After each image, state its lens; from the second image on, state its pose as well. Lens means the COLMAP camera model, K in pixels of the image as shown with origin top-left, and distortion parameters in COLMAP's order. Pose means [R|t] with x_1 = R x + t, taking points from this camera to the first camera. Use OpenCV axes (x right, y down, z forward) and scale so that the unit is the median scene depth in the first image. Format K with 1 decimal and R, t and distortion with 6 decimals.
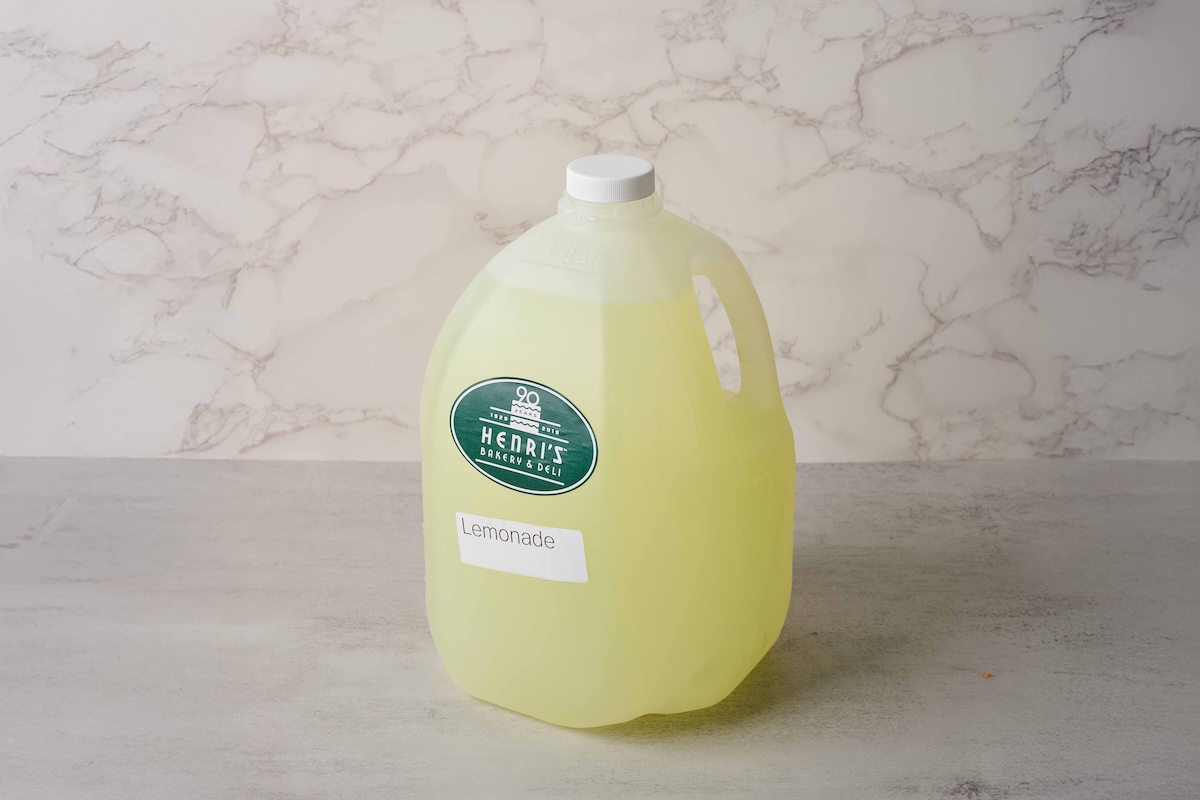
lens RADIAL K [[1828.4, 0, 615.4], [0, 1828.4, 221.3], [0, 0, 1]] dist [0.004034, 0.021837]
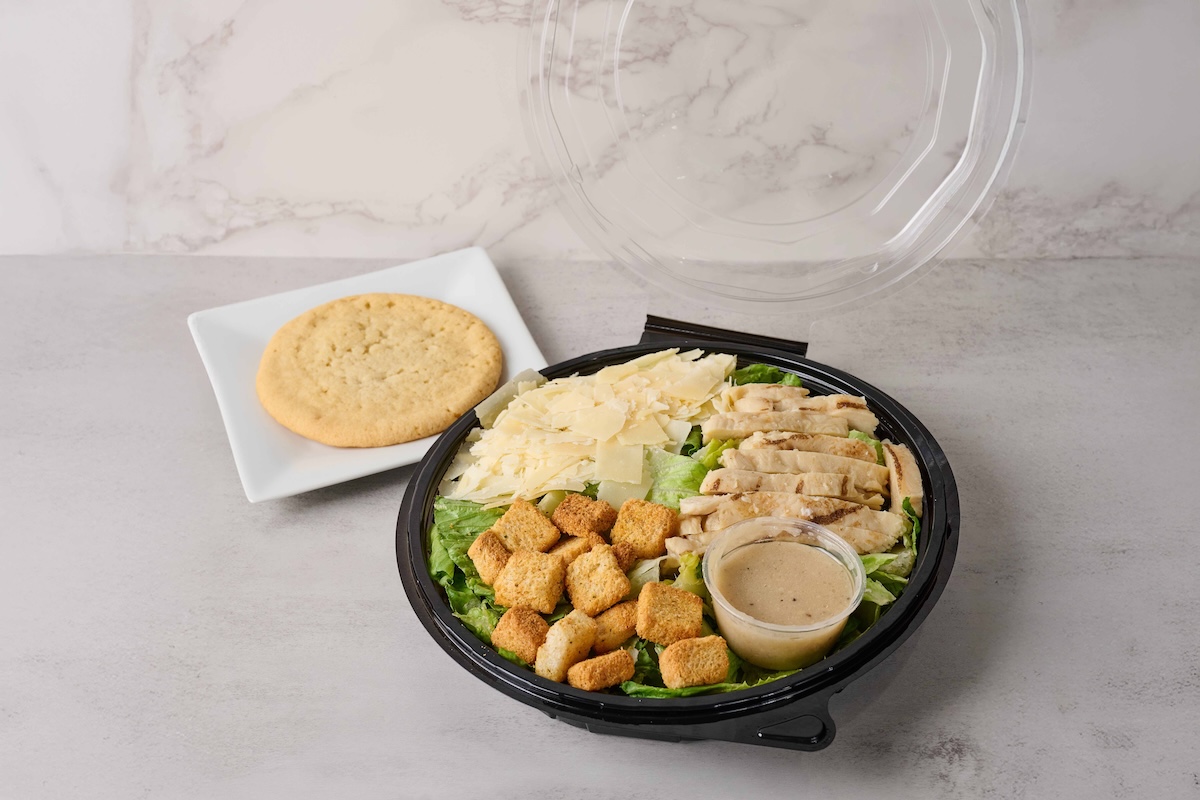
lens RADIAL K [[1881.0, 0, 588.1], [0, 1881.0, 299.2], [0, 0, 1]] dist [0.005859, 0.086112]
pose [[0.990562, 0.006970, -0.136888, 0.111324], [0.033326, 0.956489, 0.289859, -0.114188], [0.132952, -0.291685, 0.947229, 0.163410]]
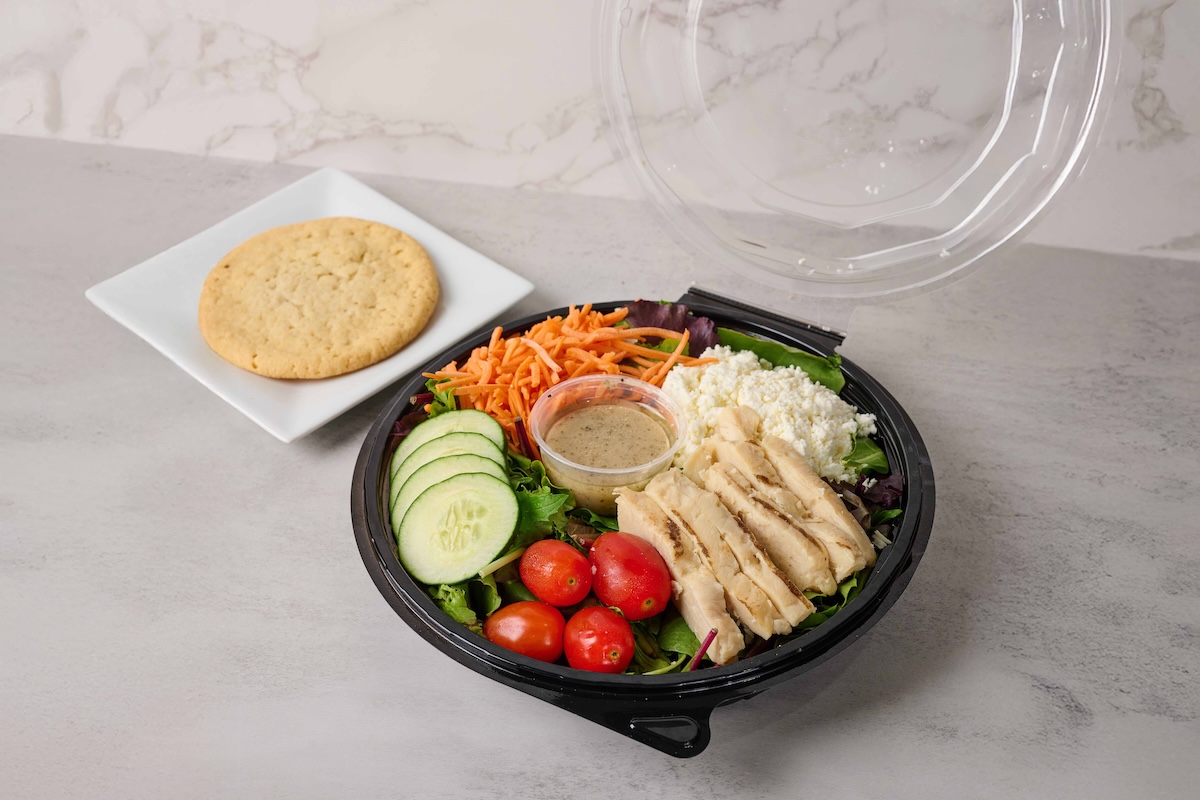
lens RADIAL K [[1705.6, 0, 602.9], [0, 1705.6, 353.7], [0, 0, 1]] dist [0.001296, 0.030467]
pose [[0.983691, 0.106997, -0.144583, 0.078200], [-0.049709, 0.934240, 0.353165, -0.088450], [0.172863, -0.340218, 0.924322, 0.244588]]
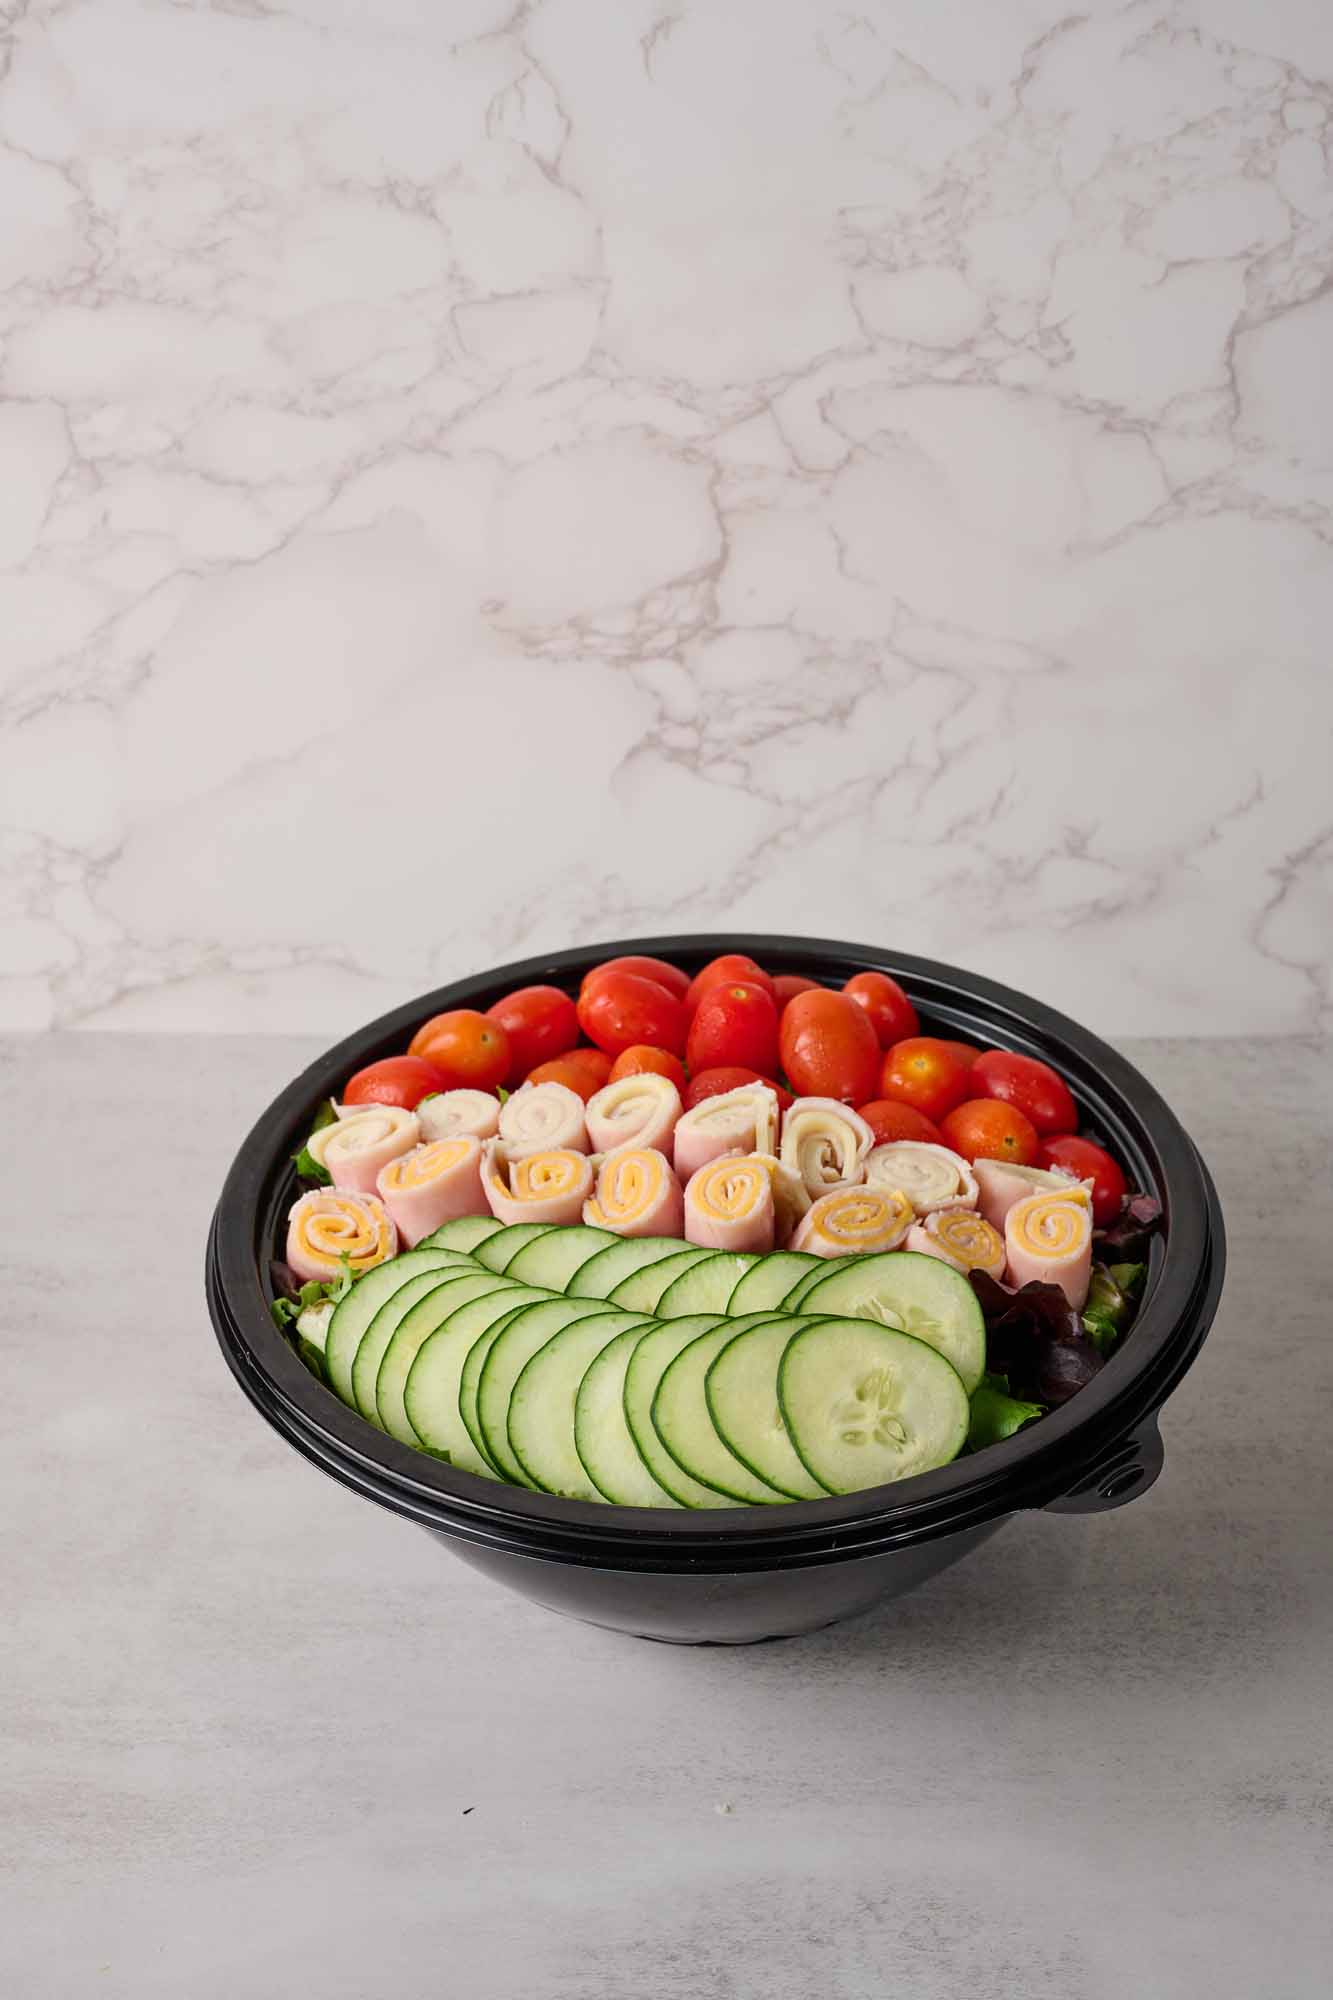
lens RADIAL K [[2973.8, 0, 670.3], [0, 2973.8, 1021.9], [0, 0, 1]] dist [-0.004404, 0.070935]
pose [[0.998559, 0.003423, -0.053552, 0.023004], [0.010967, 0.963879, 0.266113, -0.115212], [0.052528, -0.266317, 0.962453, 0.156724]]
